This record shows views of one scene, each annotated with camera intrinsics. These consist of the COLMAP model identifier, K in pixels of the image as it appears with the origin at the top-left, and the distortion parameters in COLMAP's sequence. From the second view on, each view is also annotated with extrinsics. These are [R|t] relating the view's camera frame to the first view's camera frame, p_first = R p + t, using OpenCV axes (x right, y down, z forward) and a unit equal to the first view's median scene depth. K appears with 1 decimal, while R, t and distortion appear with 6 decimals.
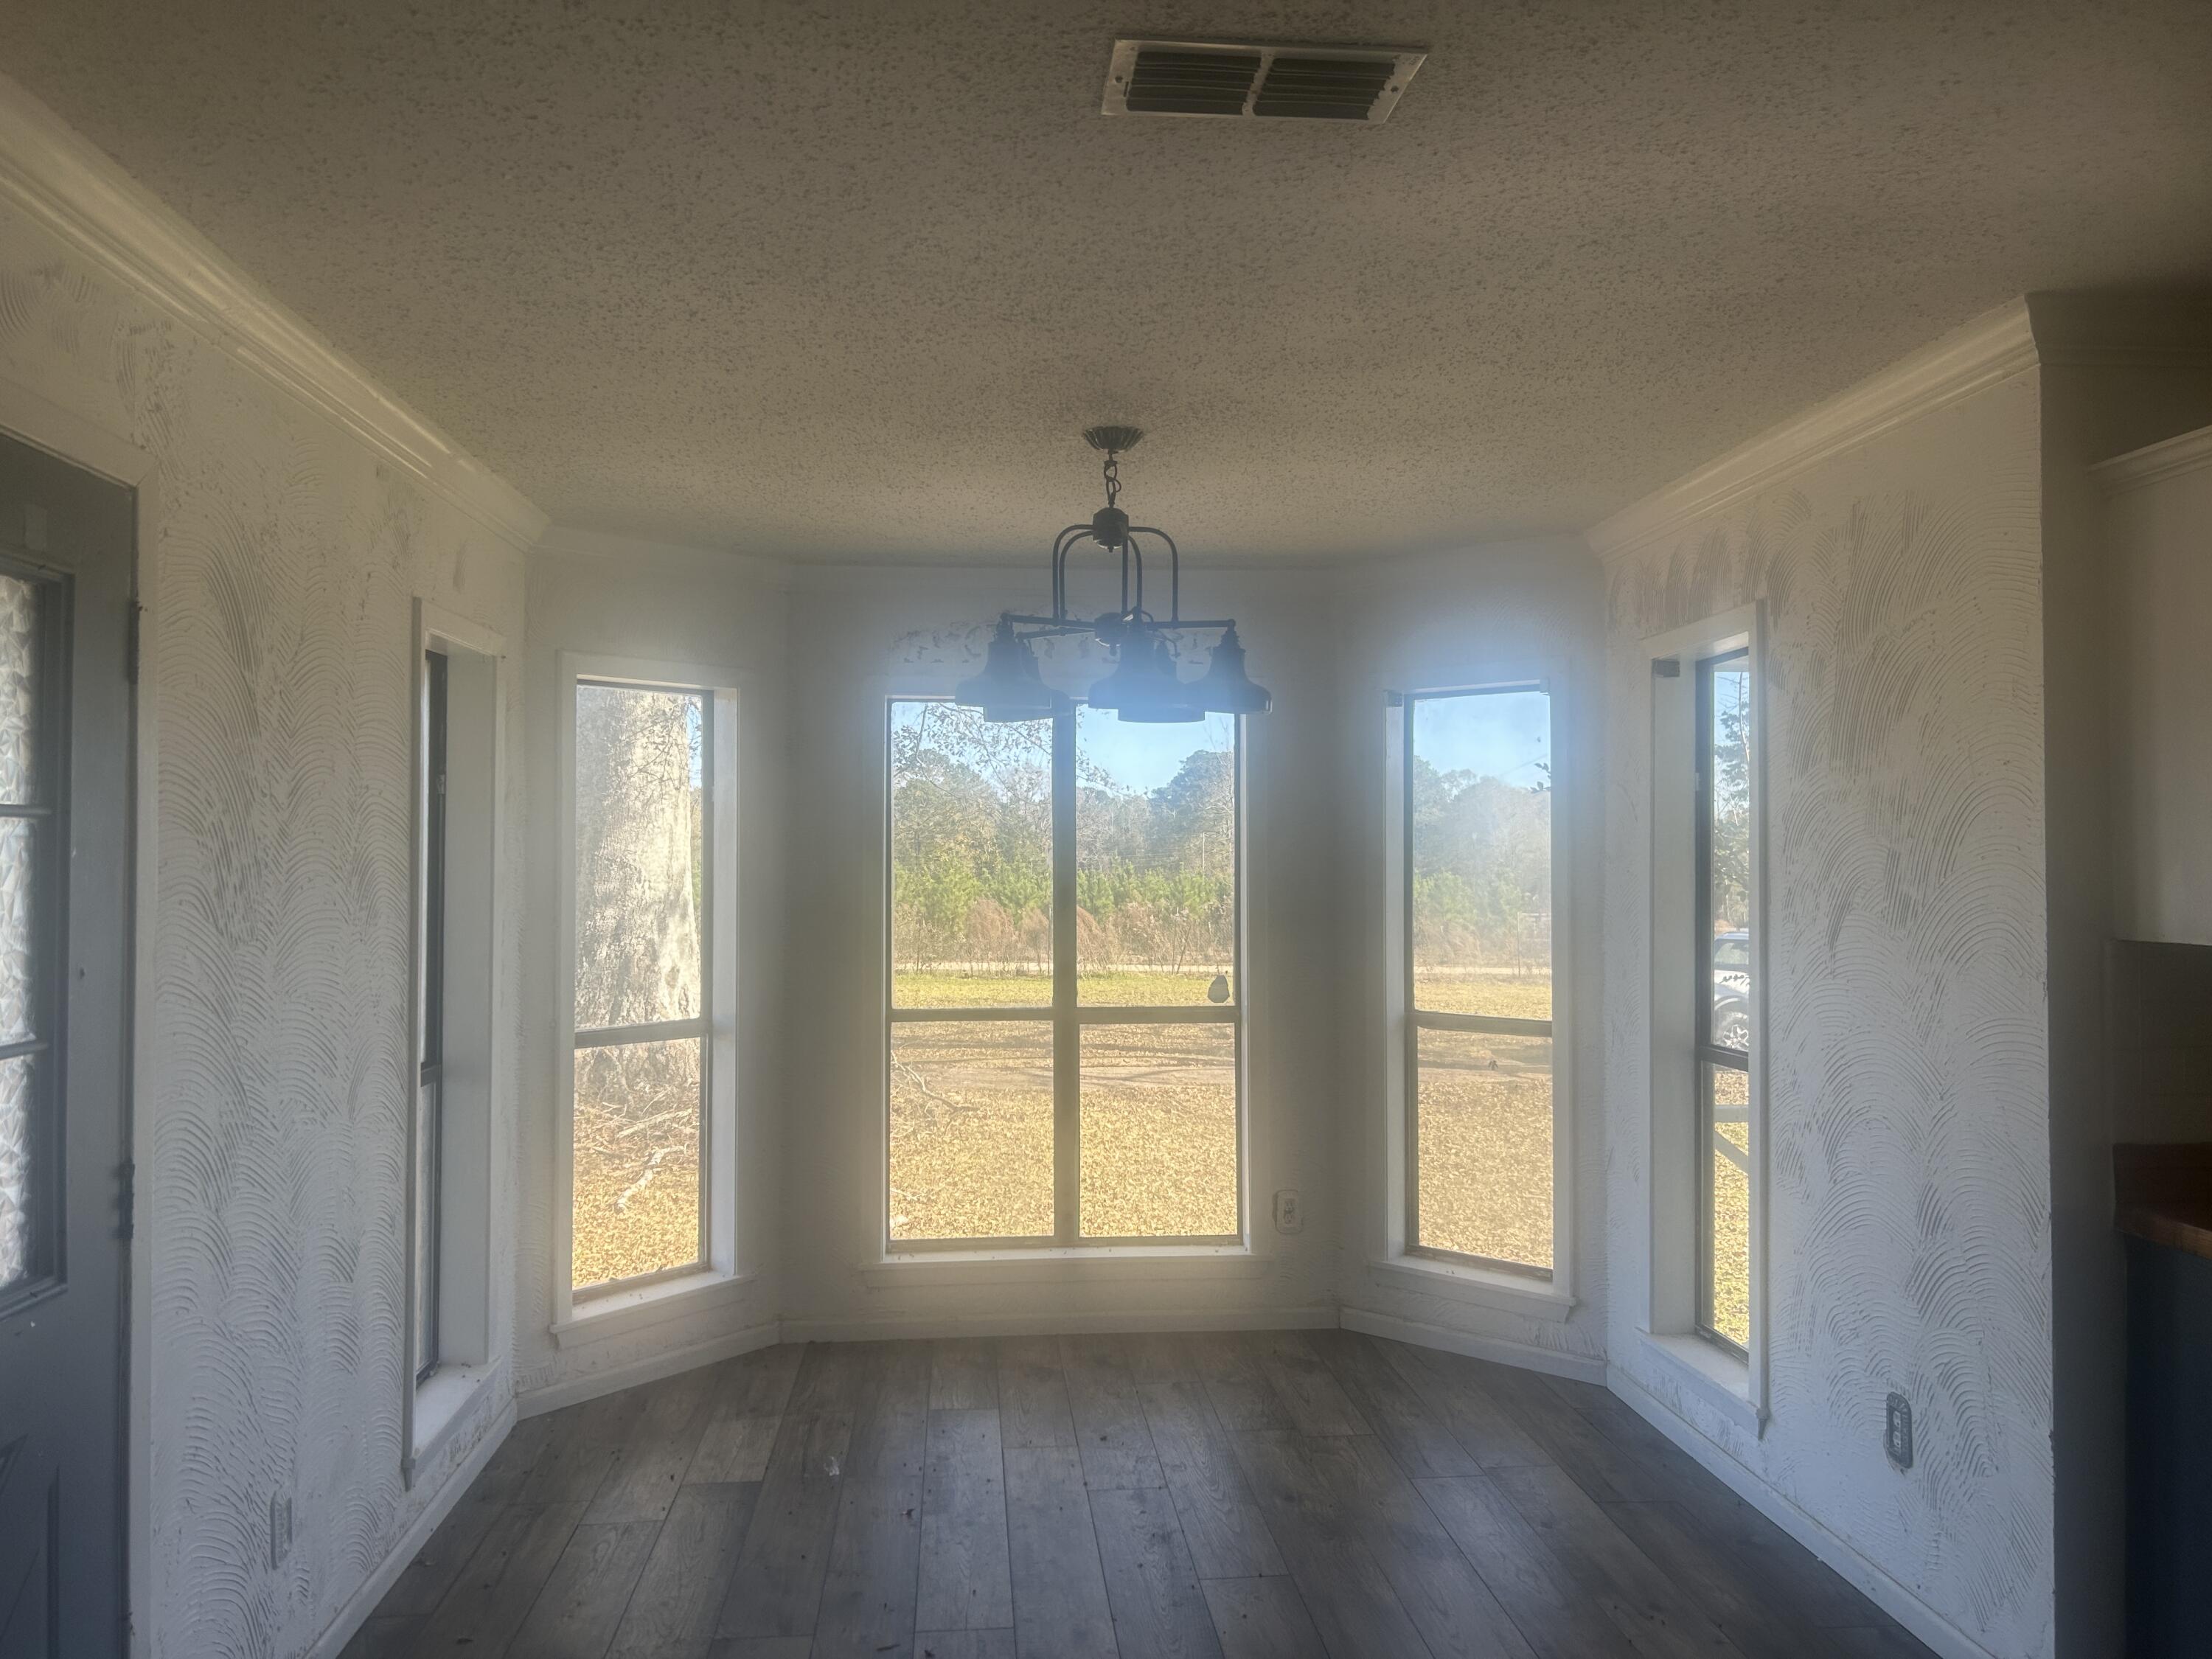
lens RADIAL K [[1633.3, 0, 1106.0], [0, 1633.3, 829.5], [0, 0, 1]] dist [0.074863, -0.096537]
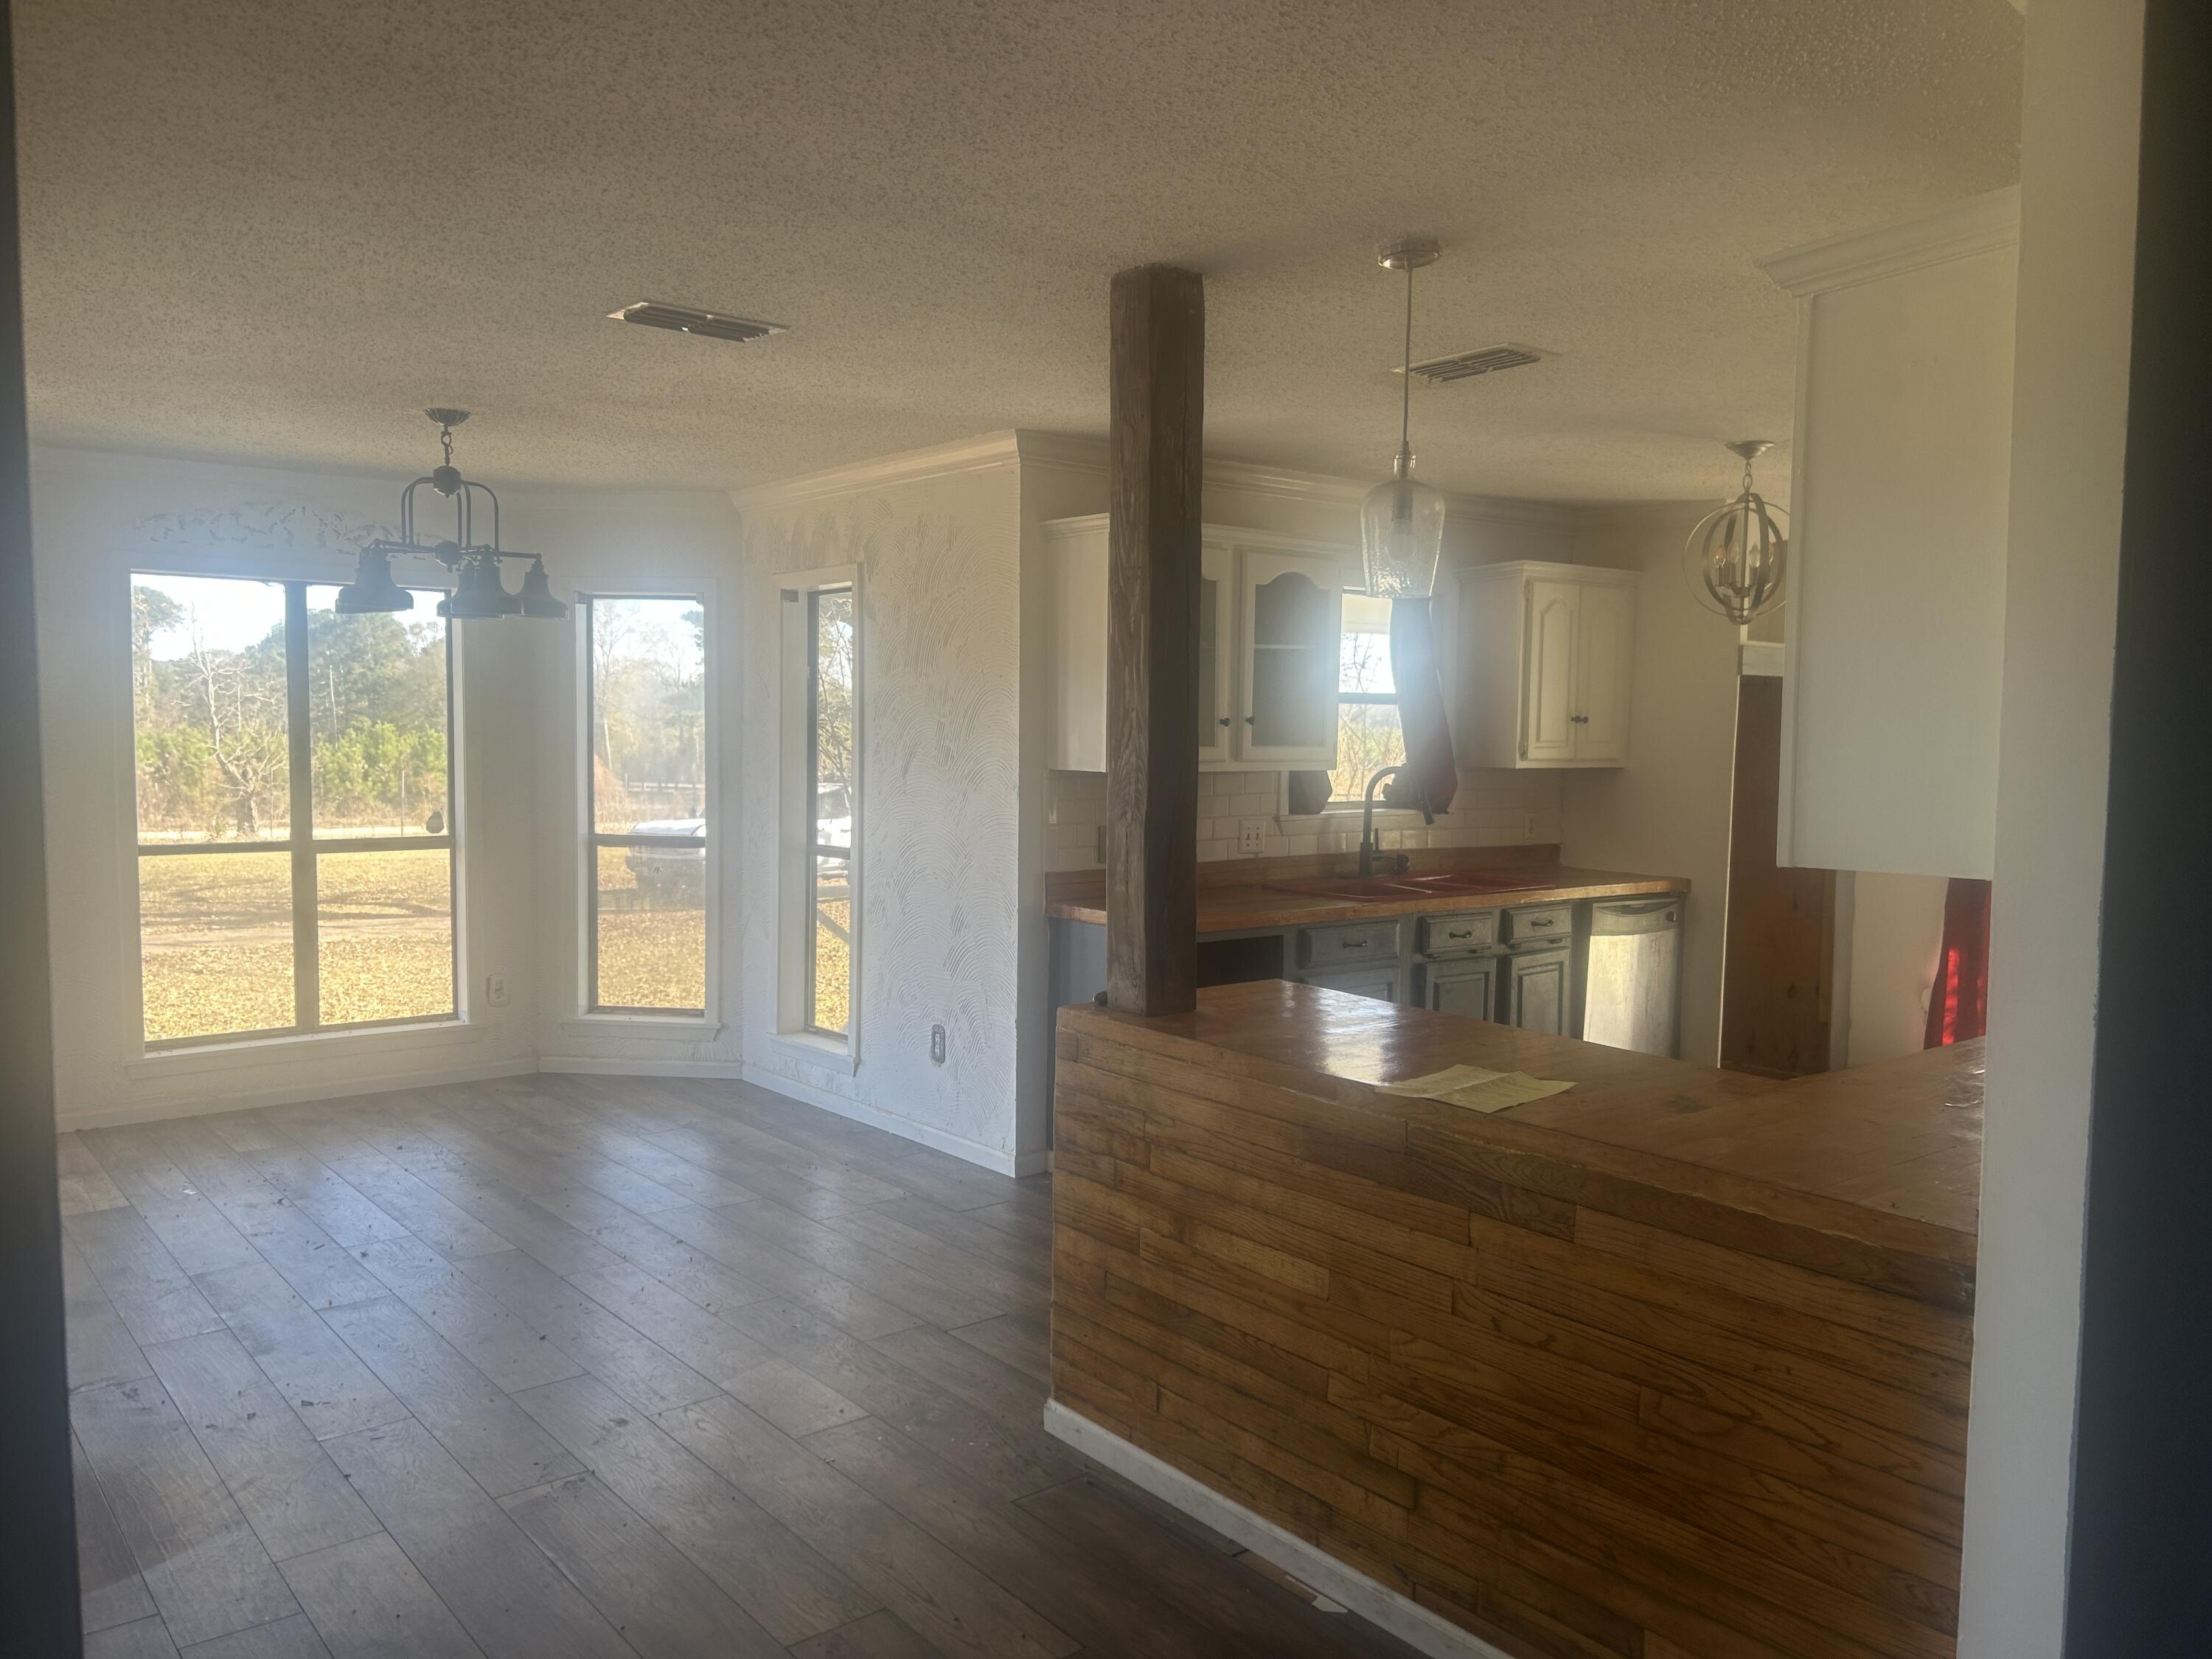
lens RADIAL K [[1633.3, 0, 1106.0], [0, 1633.3, 829.5], [0, 0, 1]] dist [0.074863, -0.096537]
pose [[0.818998, -0.024004, 0.573294, -0.283498], [-0.025083, 0.996672, 0.077565, -0.009332], [-0.573248, -0.077905, 0.815670, -0.395033]]
